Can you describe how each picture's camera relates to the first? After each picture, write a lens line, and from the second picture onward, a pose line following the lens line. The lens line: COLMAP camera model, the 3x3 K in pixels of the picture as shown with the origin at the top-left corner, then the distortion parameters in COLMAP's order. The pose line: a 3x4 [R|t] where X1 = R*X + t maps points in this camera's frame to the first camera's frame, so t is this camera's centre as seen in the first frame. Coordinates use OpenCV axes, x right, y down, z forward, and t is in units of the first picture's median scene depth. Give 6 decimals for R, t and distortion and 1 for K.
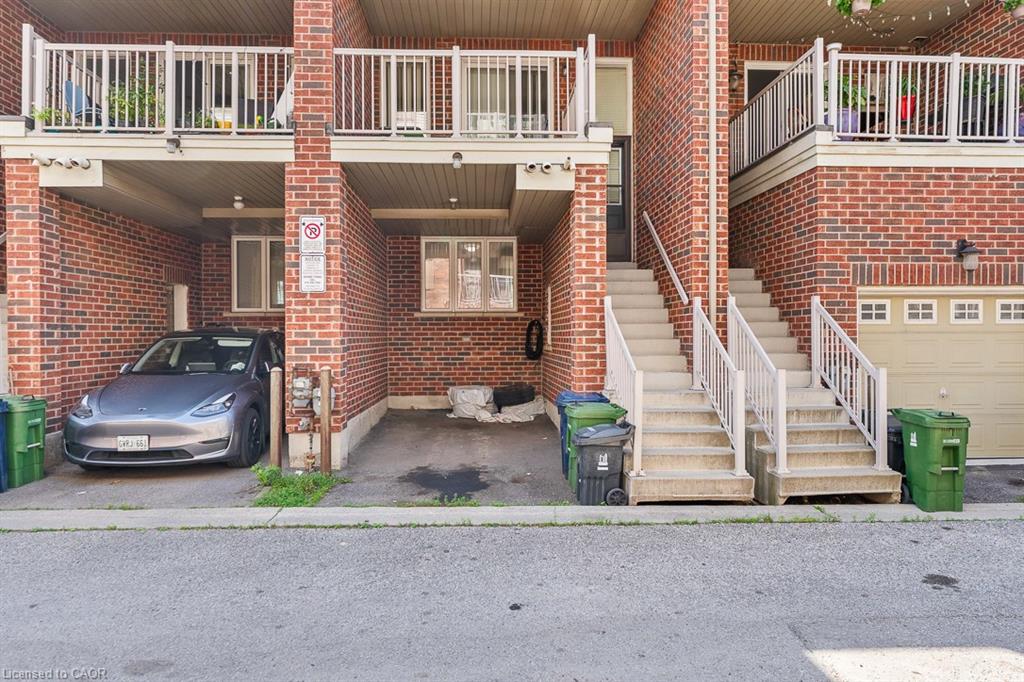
lens RADIAL K [[628.7, 0, 512.0], [0, 628.7, 341.0], [0, 0, 1]] dist [0.001564, -0.002528]
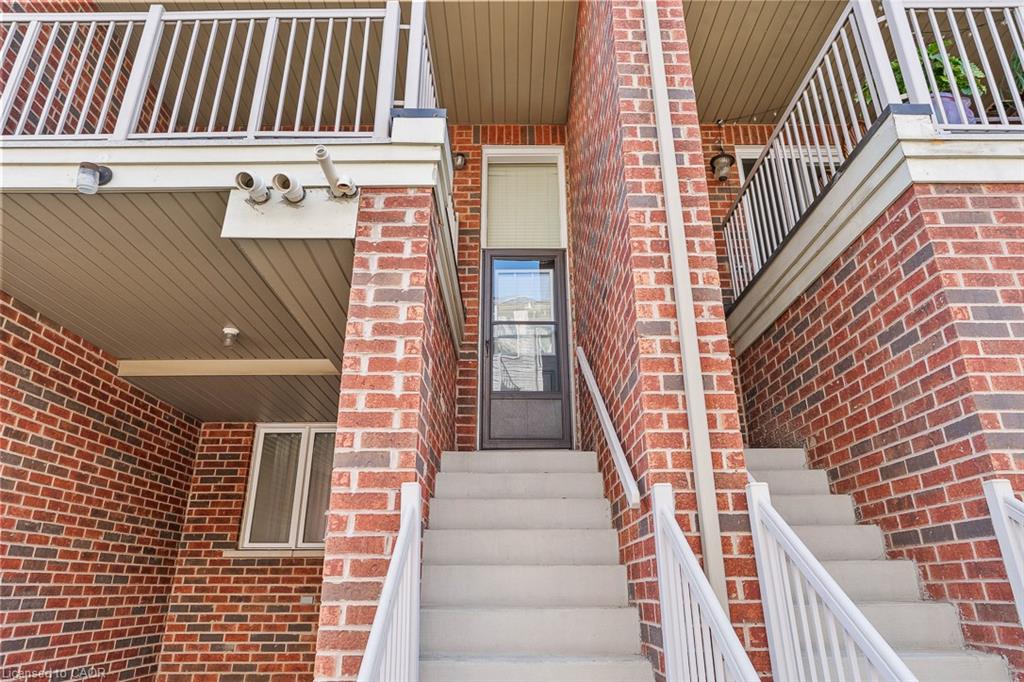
lens RADIAL K [[628.7, 0, 512.0], [0, 628.7, 341.0], [0, 0, 1]] dist [0.001564, -0.002528]
pose [[0.998692, -0.018156, -0.047797, 0.224777], [-0.001054, 0.927324, -0.374257, -0.010663], [0.051119, 0.373818, 0.926092, 0.620759]]
